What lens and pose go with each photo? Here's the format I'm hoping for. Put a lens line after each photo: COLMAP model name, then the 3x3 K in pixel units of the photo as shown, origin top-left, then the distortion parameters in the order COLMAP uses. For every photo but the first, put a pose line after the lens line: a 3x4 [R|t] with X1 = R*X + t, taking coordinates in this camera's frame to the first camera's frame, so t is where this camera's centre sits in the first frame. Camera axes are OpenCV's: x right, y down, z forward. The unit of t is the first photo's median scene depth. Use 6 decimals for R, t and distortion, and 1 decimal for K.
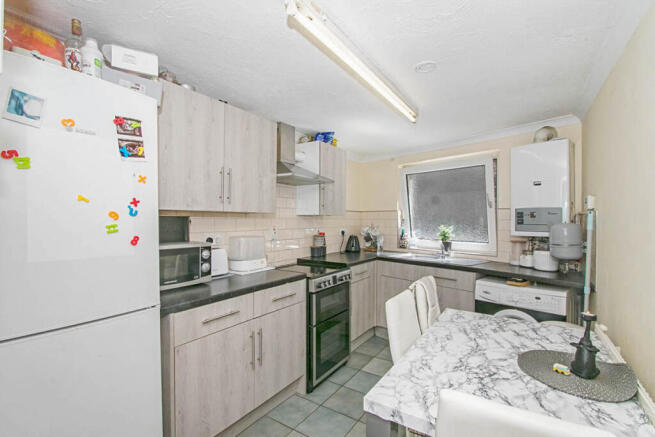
lens RADIAL K [[298.1, 0, 330.2], [0, 298.1, 220.1], [0, 0, 1]] dist [-0.021798, 0.000075]
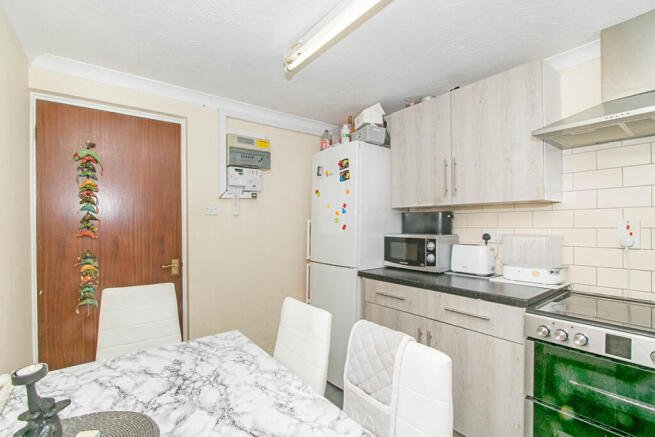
lens RADIAL K [[298.1, 0, 330.4], [0, 298.1, 222.0], [0, 0, 1]] dist [-0.021798, 0.000075]
pose [[-0.319835, -0.007967, -0.947440, 1.062831], [0.002197, 0.999956, -0.009150, 0.055119], [0.947471, -0.005008, -0.319803, 1.479945]]
